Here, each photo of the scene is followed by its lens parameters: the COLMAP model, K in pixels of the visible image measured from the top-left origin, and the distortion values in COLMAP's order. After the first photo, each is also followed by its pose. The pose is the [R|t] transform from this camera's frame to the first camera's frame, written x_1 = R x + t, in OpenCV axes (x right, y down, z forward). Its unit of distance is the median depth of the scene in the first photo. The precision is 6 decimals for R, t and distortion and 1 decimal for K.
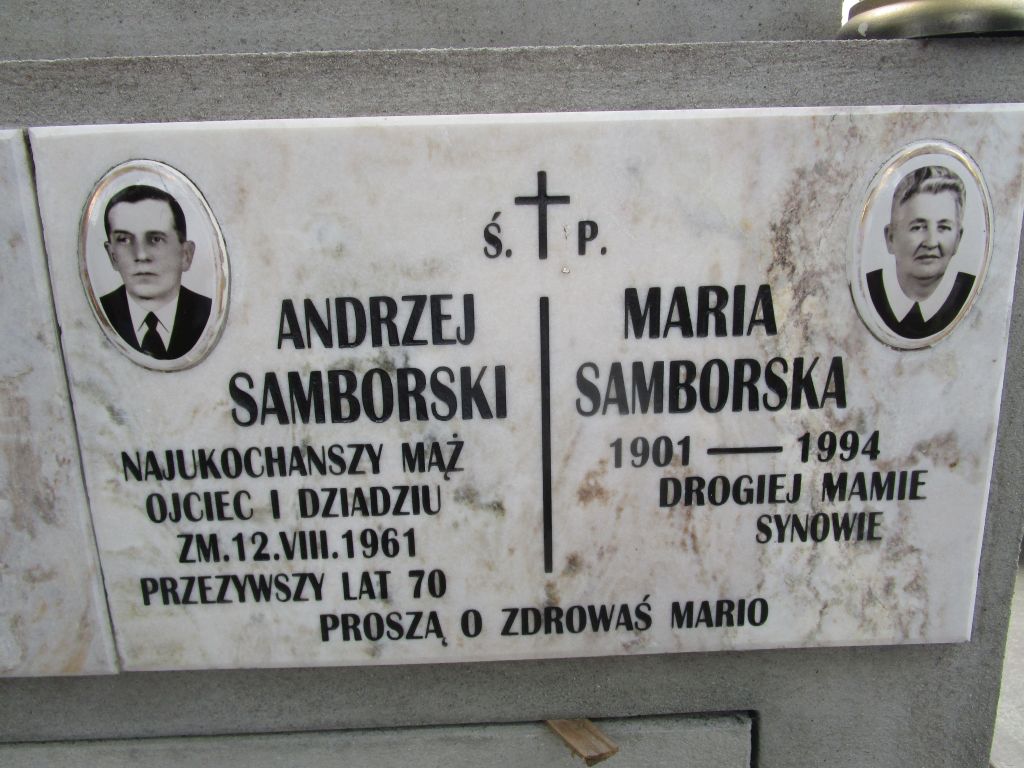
lens RADIAL K [[724.5, 0, 512.0], [0, 724.5, 384.0], [0, 0, 1]] dist [-0.022343, 0.006759]
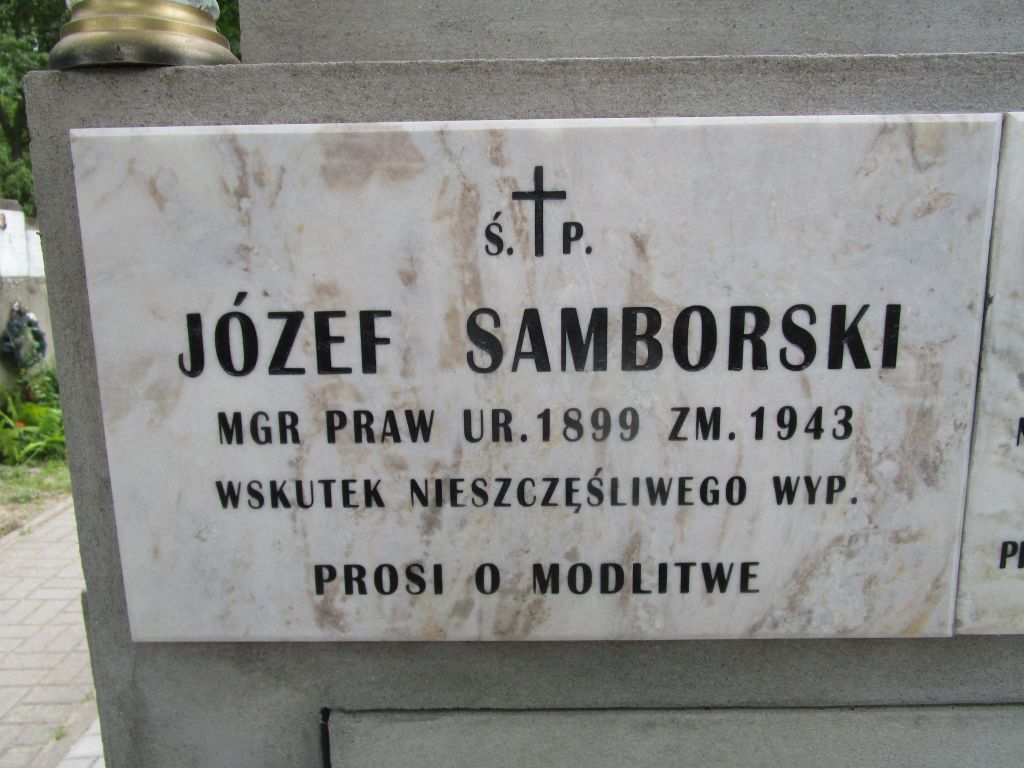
lens RADIAL K [[724.5, 0, 512.0], [0, 724.5, 384.0], [0, 0, 1]] dist [-0.022343, 0.006759]
pose [[0.999184, 0.022505, -0.033539, -1.206058], [-0.024274, 0.998283, -0.053316, 0.114728], [0.032281, 0.054087, 0.998014, -0.077673]]
